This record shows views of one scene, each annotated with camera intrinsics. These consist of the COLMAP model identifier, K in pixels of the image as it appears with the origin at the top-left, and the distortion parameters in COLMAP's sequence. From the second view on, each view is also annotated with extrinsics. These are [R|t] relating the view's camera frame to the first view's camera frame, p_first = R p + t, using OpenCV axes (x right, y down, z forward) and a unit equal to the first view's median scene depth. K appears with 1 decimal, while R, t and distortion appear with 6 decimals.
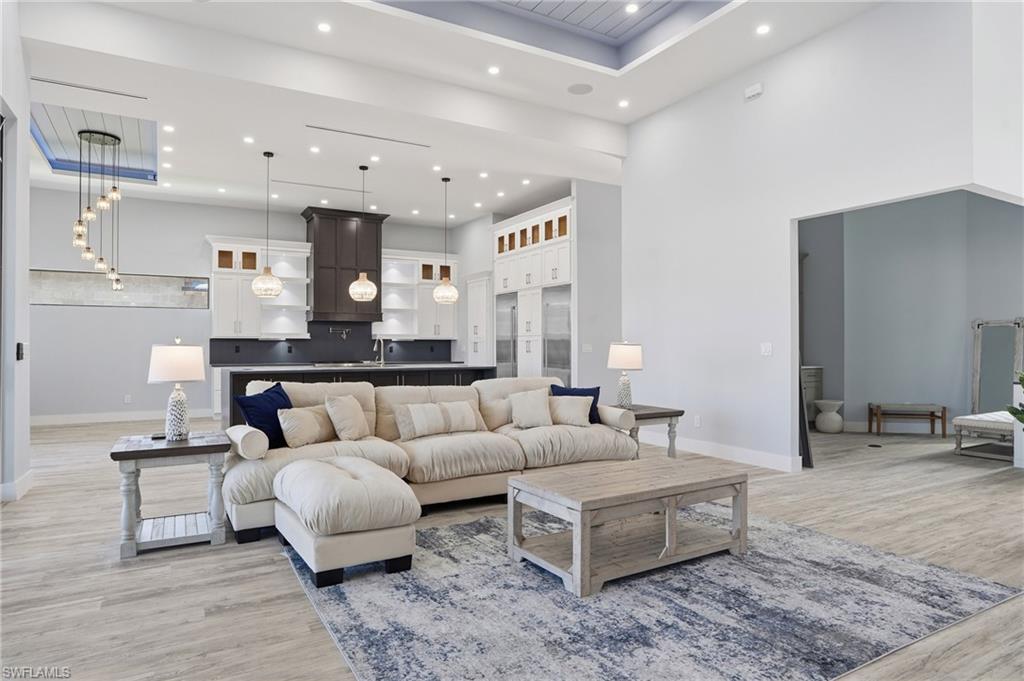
lens RADIAL K [[634.0, 0, 504.6], [0, 634.0, 339.8], [0, 0, 1]] dist [-0.018863, 0.003185]
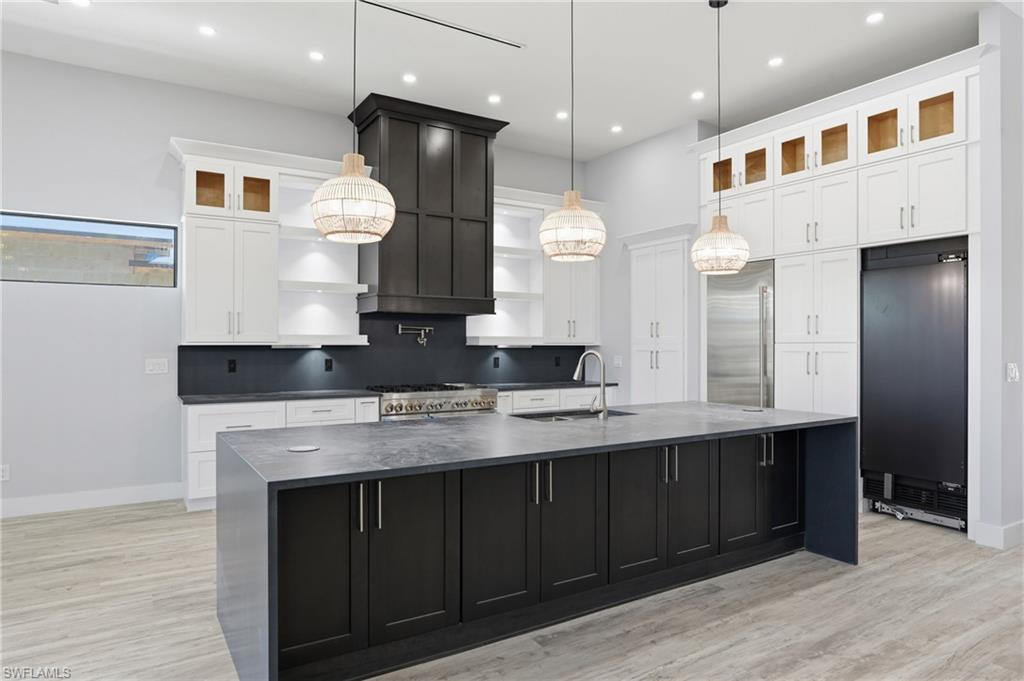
lens RADIAL K [[634.0, 0, 503.9], [0, 634.0, 336.3], [0, 0, 1]] dist [-0.018863, 0.003185]
pose [[0.998663, 0.002578, 0.051629, -0.224037], [-0.002634, 0.999996, 0.001030, -0.010467], [-0.051626, -0.001165, 0.998666, 0.464745]]
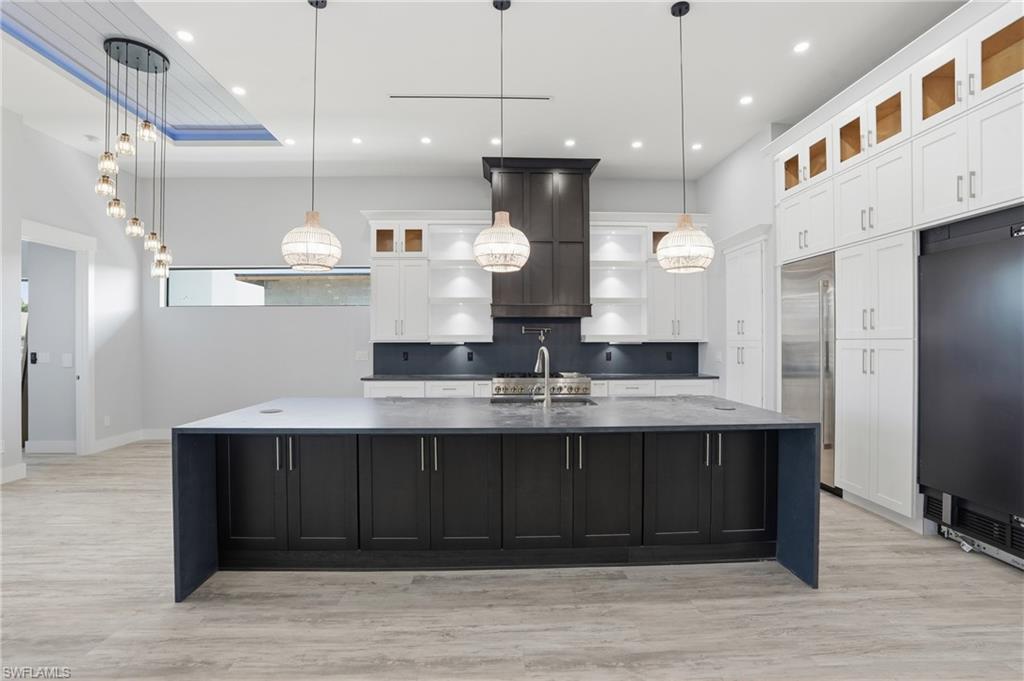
lens RADIAL K [[472.6, 0, 513.2], [0, 472.6, 335.5], [0, 0, 1]] dist [-0.037206, 0.009689]
pose [[0.892961, -0.005344, -0.450103, -0.040597], [0.006069, 0.999982, 0.000168, -0.009705], [0.450094, -0.002882, 0.892977, 0.532655]]
